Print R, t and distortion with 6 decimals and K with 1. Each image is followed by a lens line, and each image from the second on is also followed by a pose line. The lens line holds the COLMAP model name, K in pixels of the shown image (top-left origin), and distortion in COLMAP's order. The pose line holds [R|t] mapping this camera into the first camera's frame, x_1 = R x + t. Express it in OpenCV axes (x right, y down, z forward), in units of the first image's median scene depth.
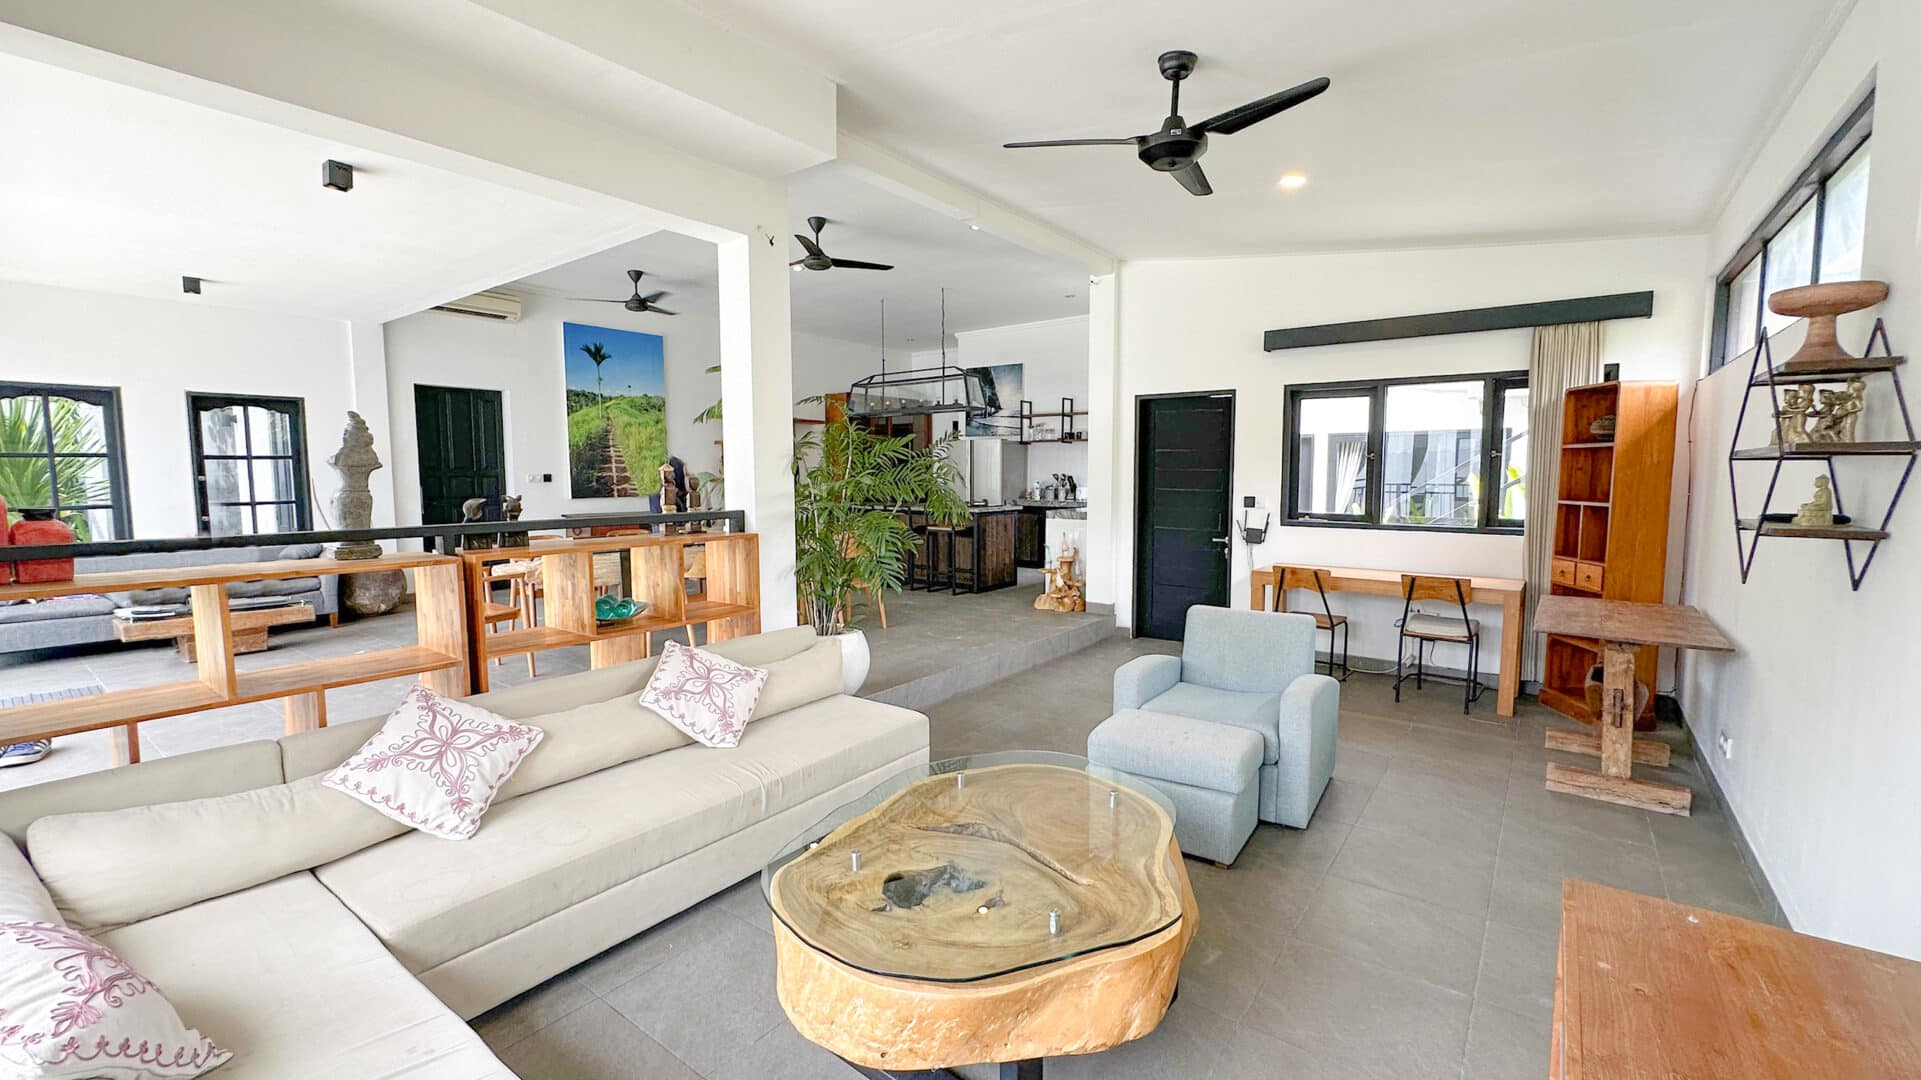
lens RADIAL K [[785.0, 0, 960.8], [0, 785.0, 540.5], [0, 0, 1]] dist [-0.002671, 0.000042]
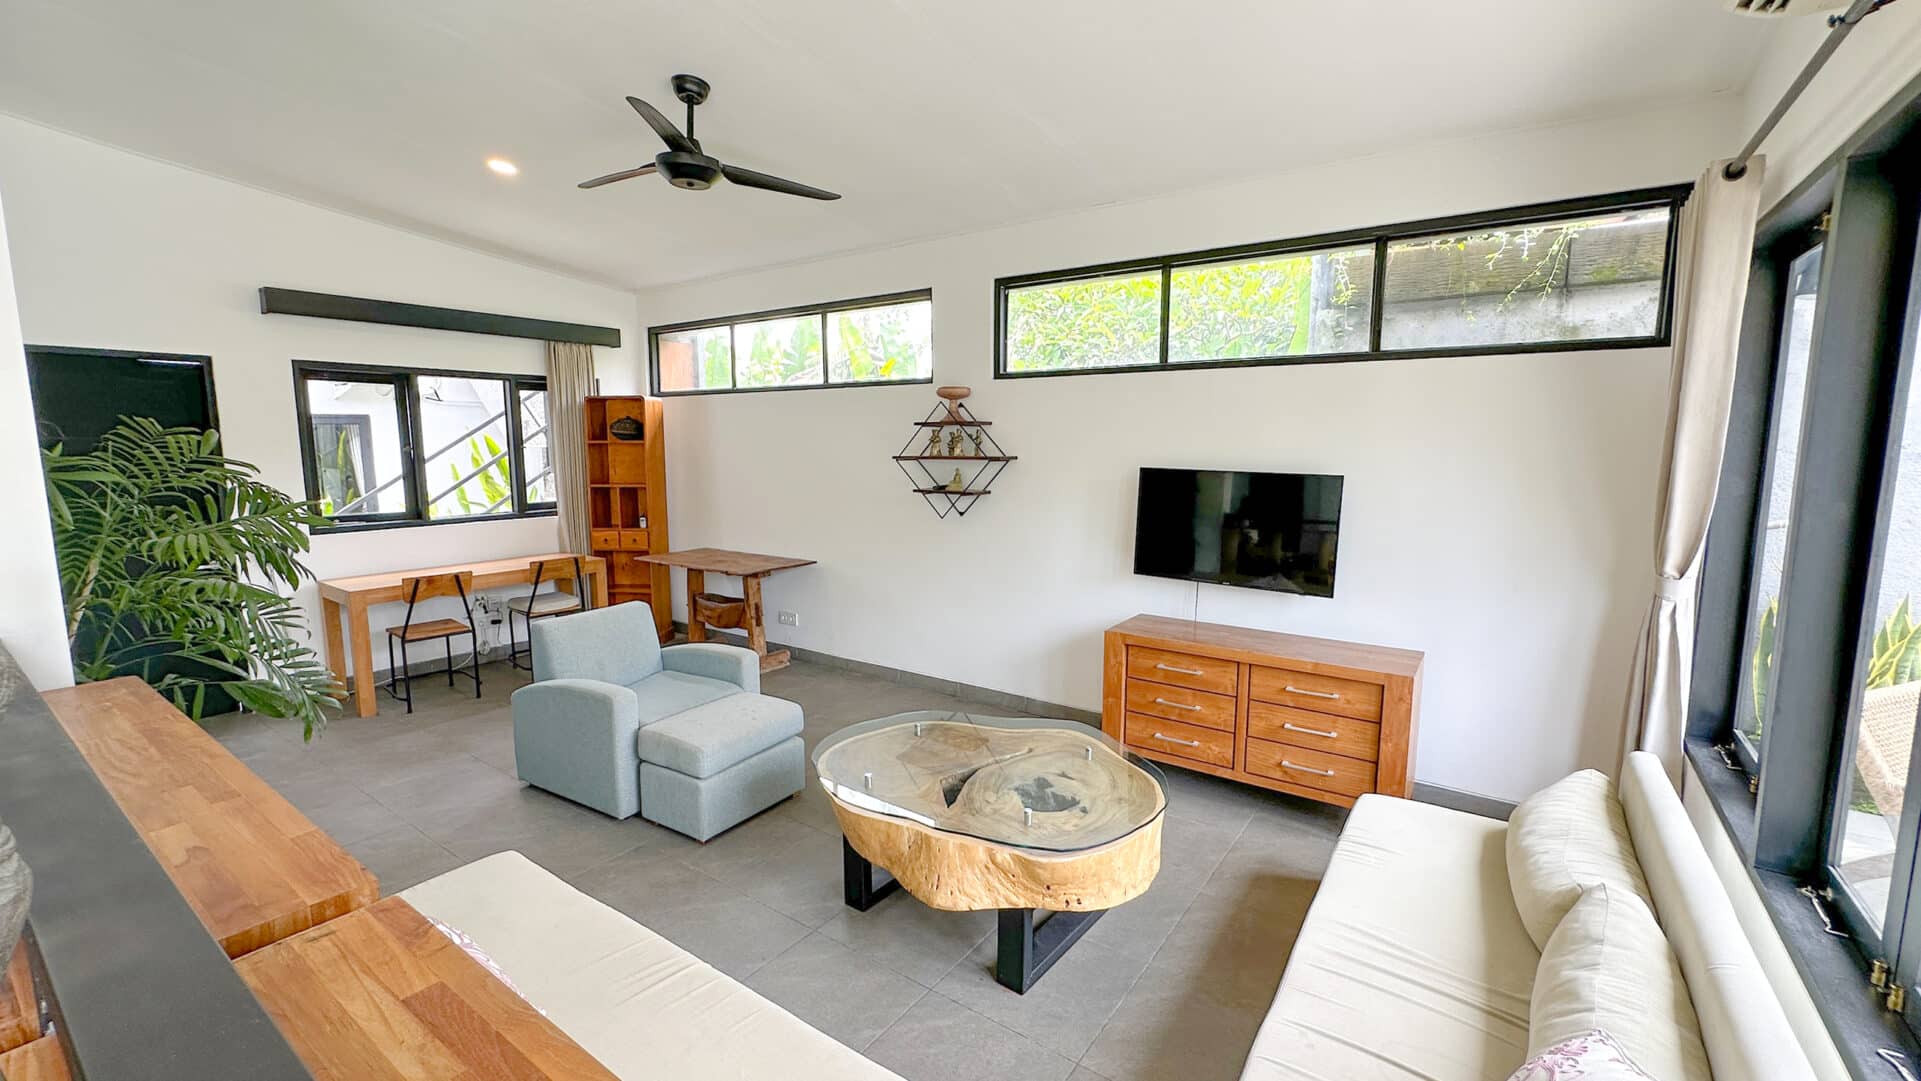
lens RADIAL K [[785.0, 0, 957.6], [0, 785.0, 534.6], [0, 0, 1]] dist [-0.002671, 0.000042]
pose [[-0.030397, -0.121583, 0.992116, -0.493576], [0.091633, 0.988056, 0.123893, -0.070160], [-0.995329, 0.094677, -0.018893, 0.422321]]
